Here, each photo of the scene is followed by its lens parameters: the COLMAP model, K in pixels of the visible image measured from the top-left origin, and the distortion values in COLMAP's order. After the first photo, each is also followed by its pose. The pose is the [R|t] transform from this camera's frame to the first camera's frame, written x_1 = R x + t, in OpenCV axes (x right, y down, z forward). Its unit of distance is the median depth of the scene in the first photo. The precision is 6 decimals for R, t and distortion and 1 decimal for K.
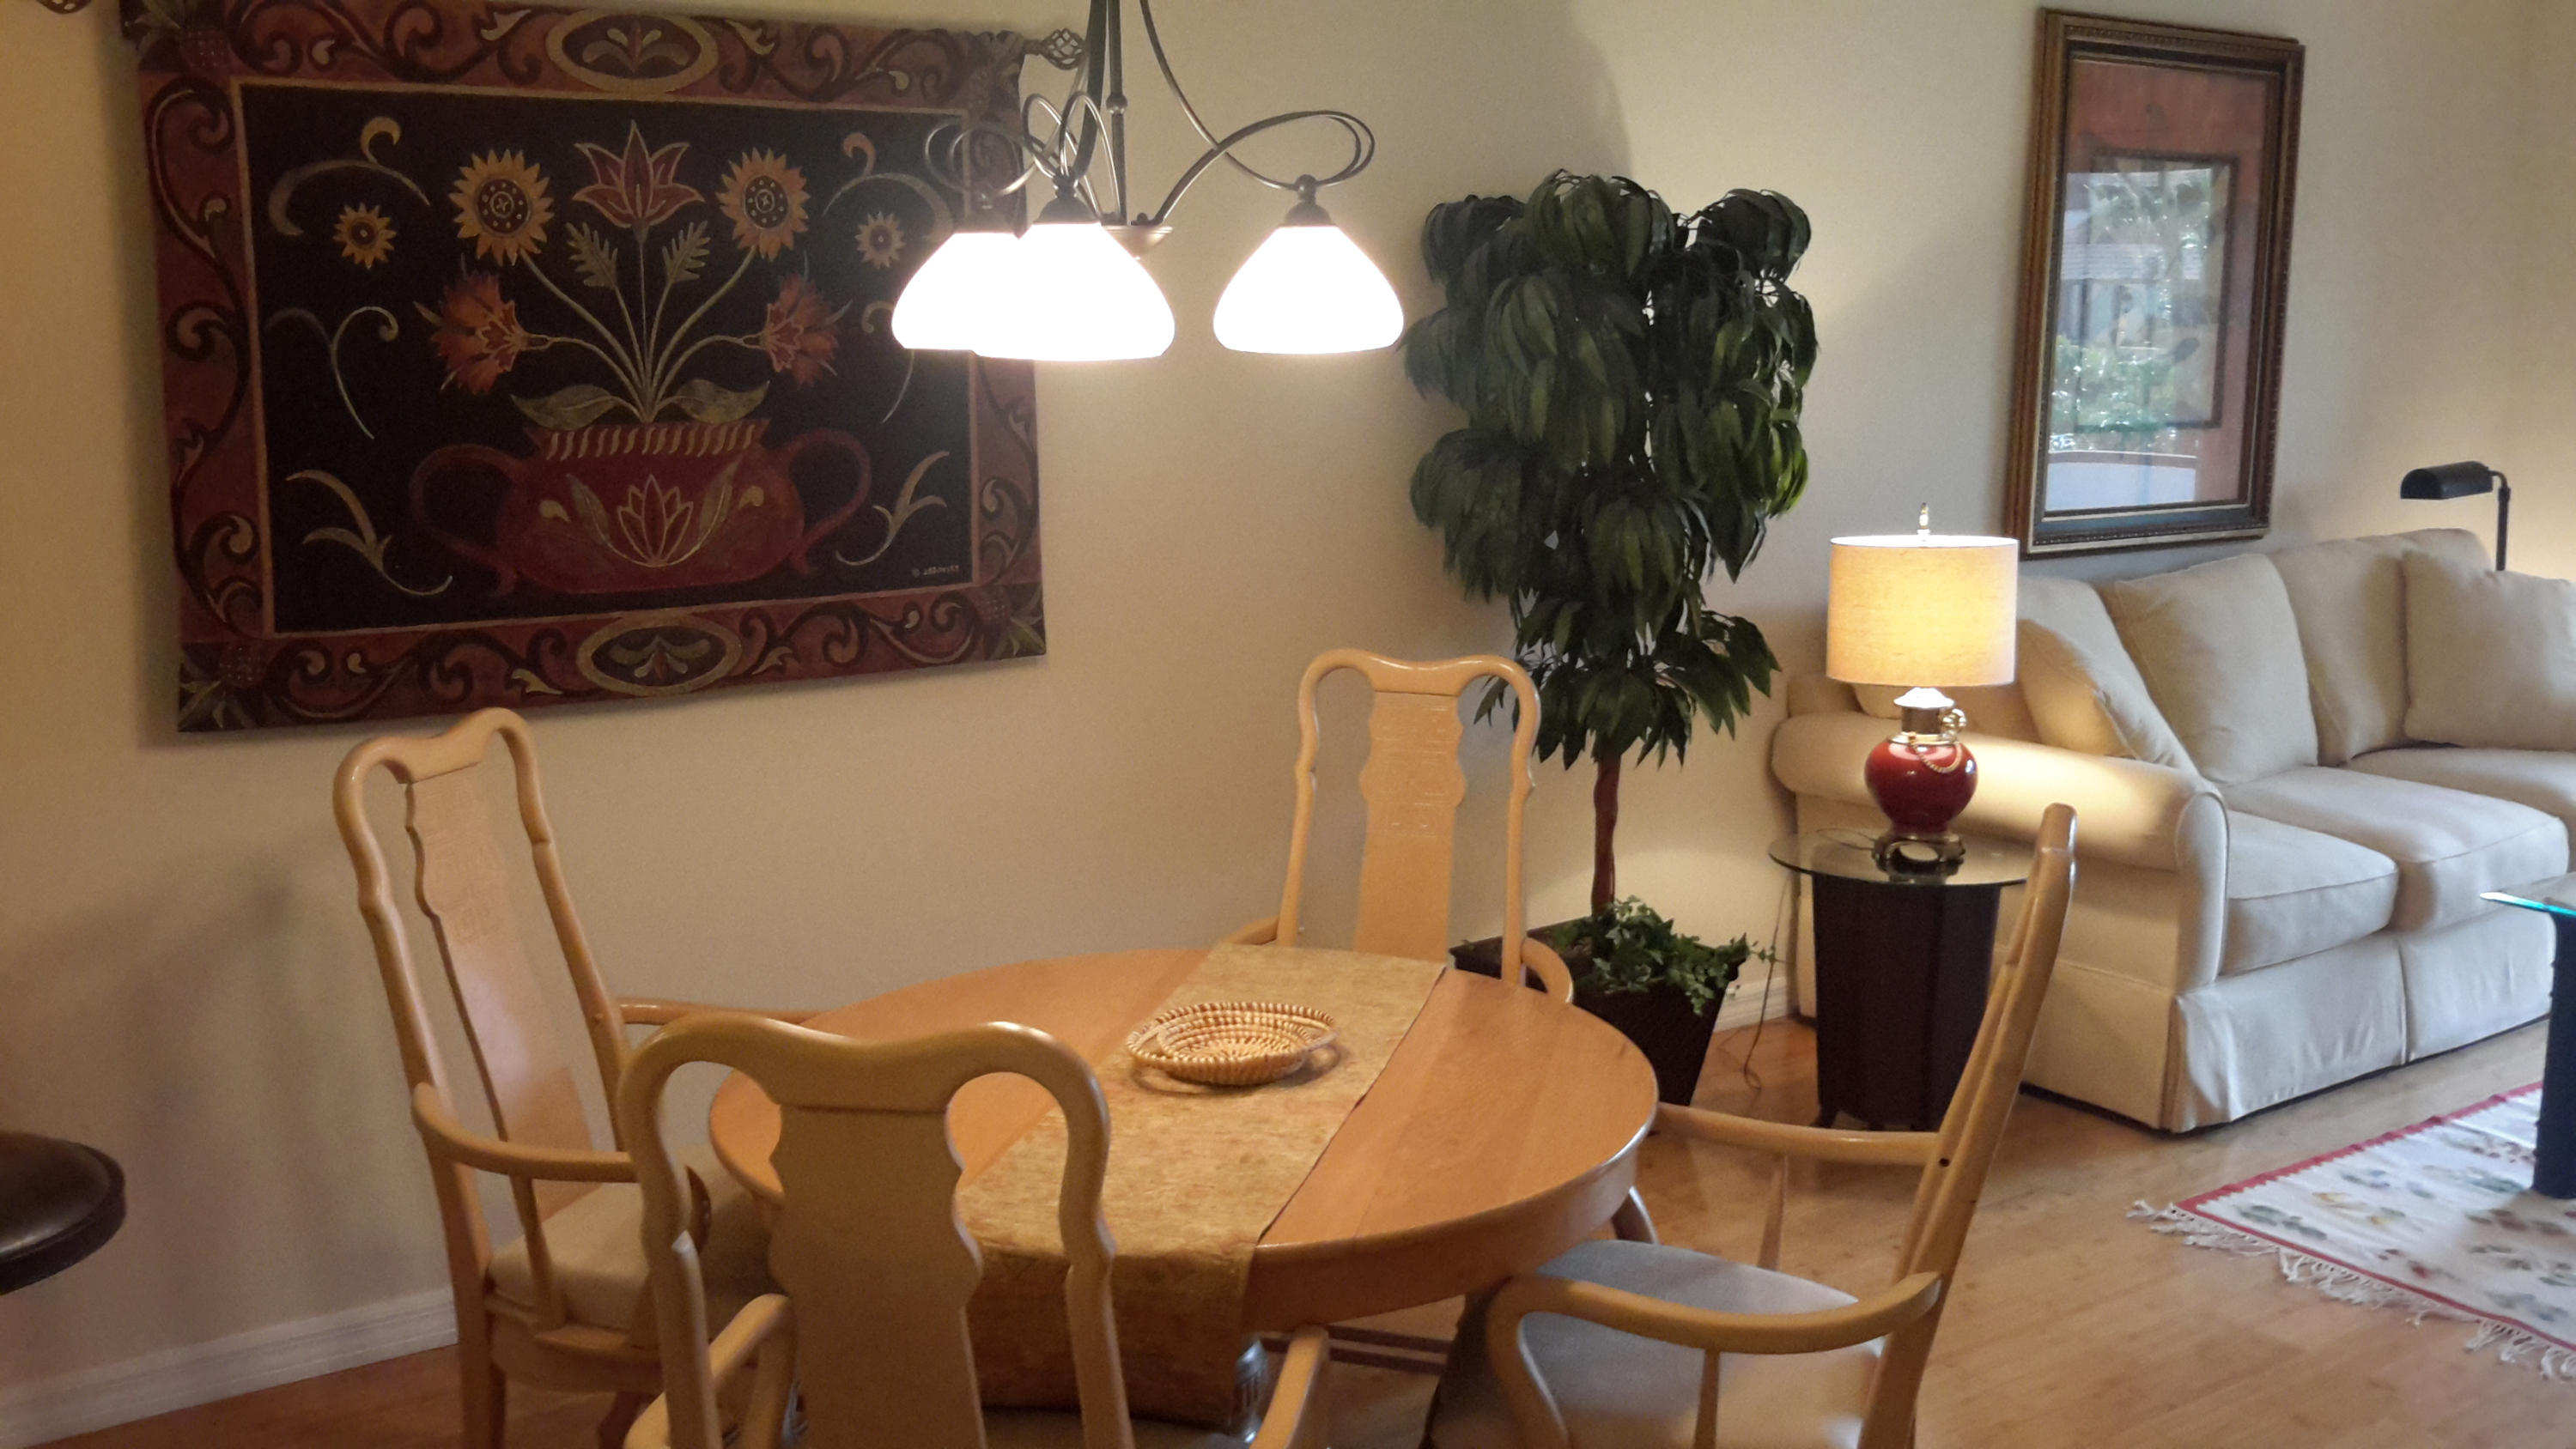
lens RADIAL K [[2505.8, 0, 1288.6], [0, 2505.8, 698.3], [0, 0, 1]] dist [0.054758, 0.000000]
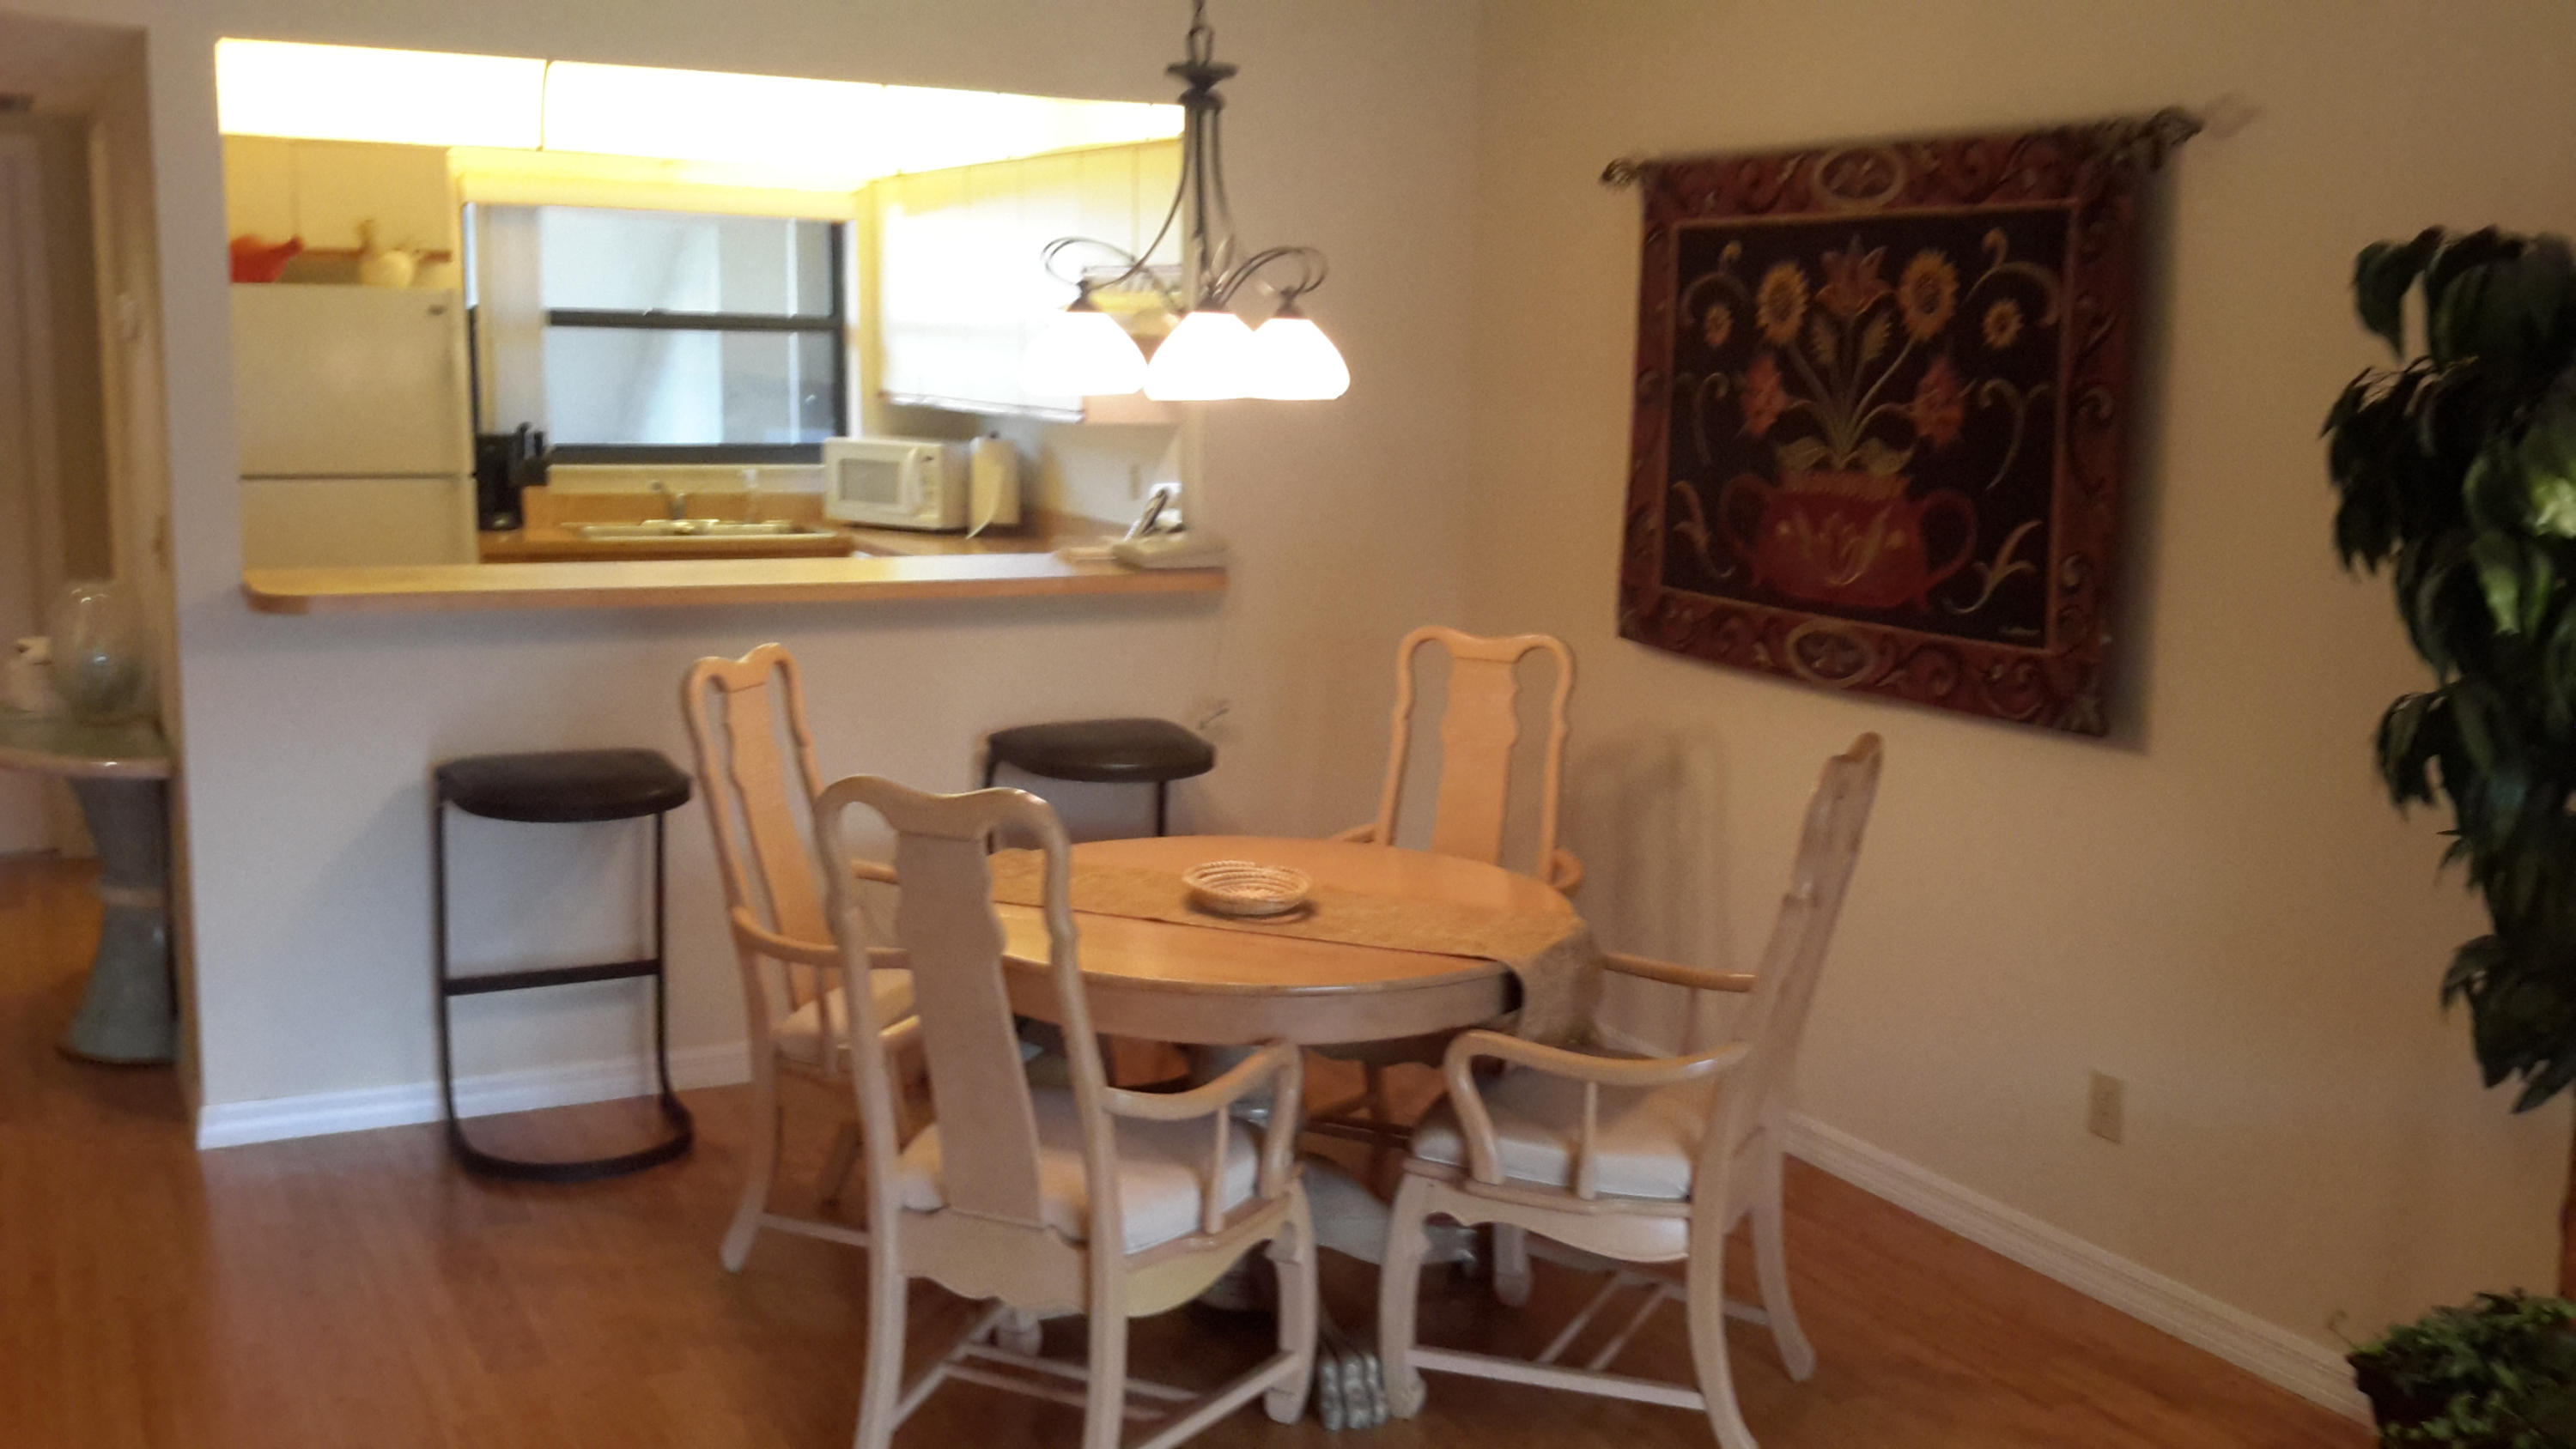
lens RADIAL K [[2505.8, 0, 1297.0], [0, 2505.8, 719.8], [0, 0, 1]] dist [0.054758, 0.000000]
pose [[-0.124437, 0.156531, -0.979803, 1.037592], [-0.171842, 0.969156, 0.176654, -0.164521], [0.977234, 0.190354, -0.093700, 0.877239]]
